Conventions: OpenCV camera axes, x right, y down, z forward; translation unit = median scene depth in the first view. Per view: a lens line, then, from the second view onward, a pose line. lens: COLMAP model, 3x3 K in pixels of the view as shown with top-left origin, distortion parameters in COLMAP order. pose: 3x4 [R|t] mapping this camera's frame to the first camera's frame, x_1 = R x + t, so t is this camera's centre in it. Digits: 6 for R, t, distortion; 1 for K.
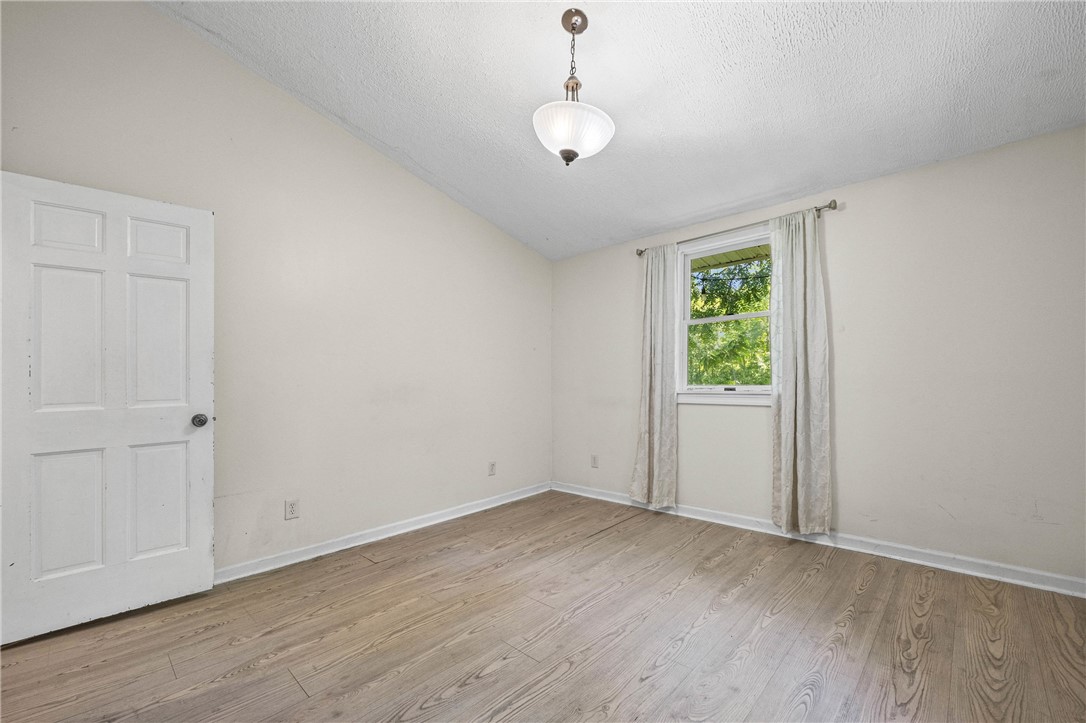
lens RADIAL K [[453.2, 0, 541.9], [0, 453.2, 377.2], [0, 0, 1]] dist [-0.003086, 0.000273]
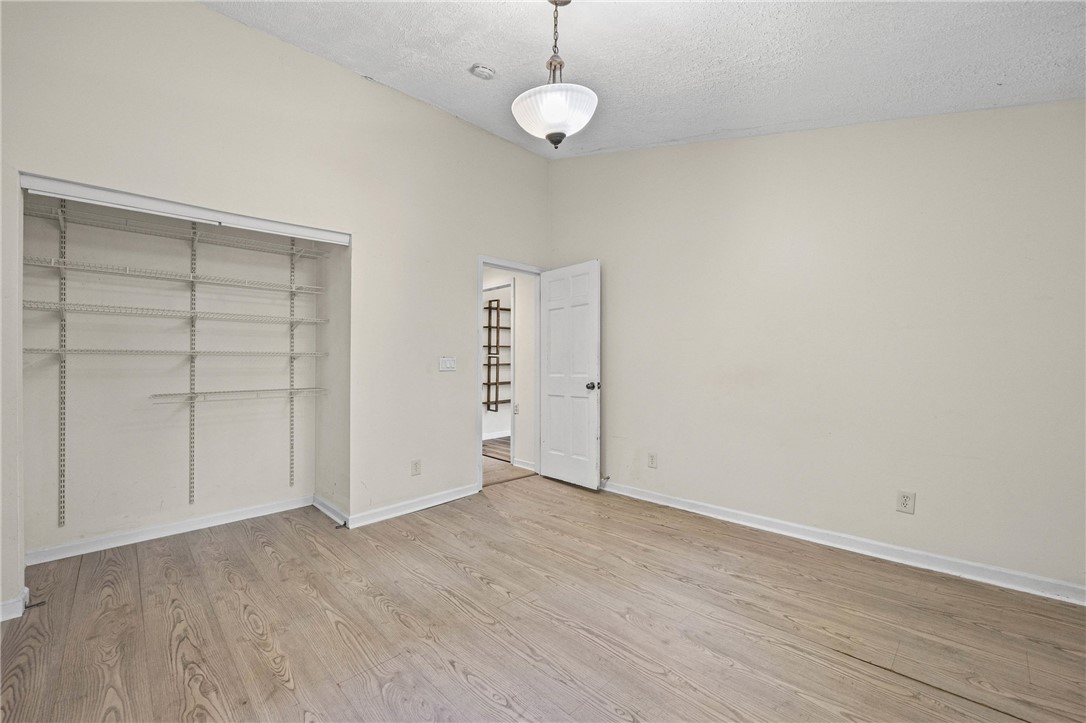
lens RADIAL K [[433.6, 0, 542.6], [0, 433.6, 359.2], [0, 0, 1]] dist [-0.004690, -0.000135]
pose [[-0.029770, 0.007571, -0.999528, 0.822090], [0.019776, 0.999780, 0.006984, -0.015639], [0.999361, -0.019559, -0.029913, 0.860932]]
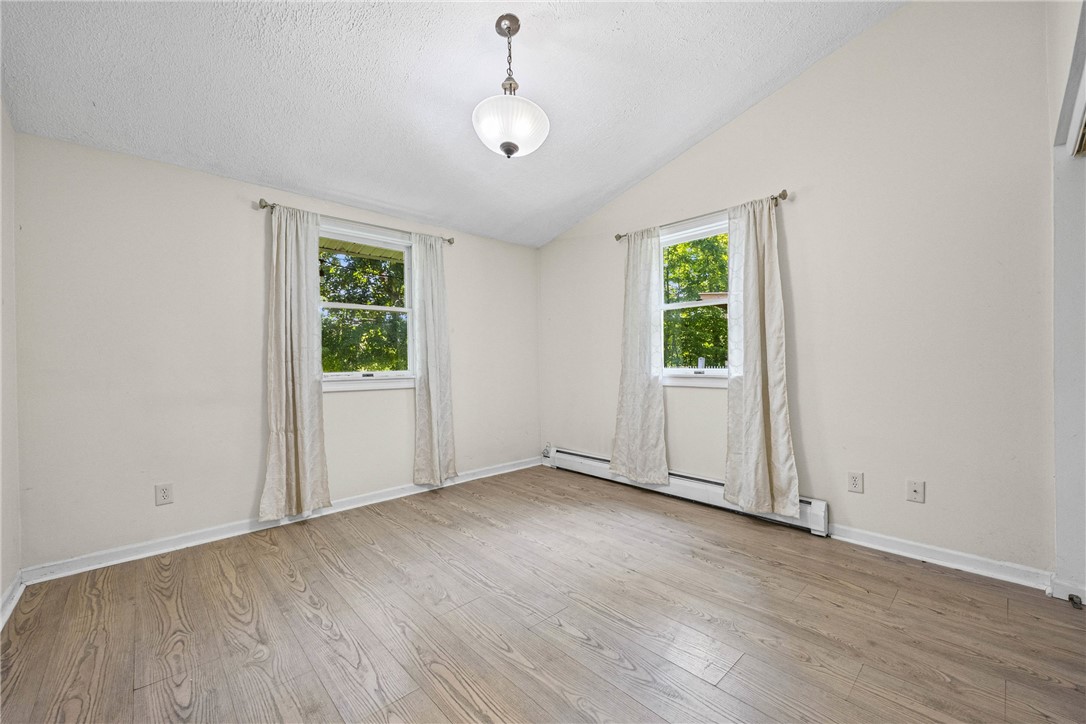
lens RADIAL K [[445.0, 0, 555.9], [0, 445.0, 366.4], [0, 0, 1]] dist [0.000625, 0.000020]
pose [[0.033894, 0.009282, 0.999382, -0.837379], [0.007198, 0.999929, -0.009531, 0.027365], [-0.999400, 0.007517, 0.033824, 0.732620]]
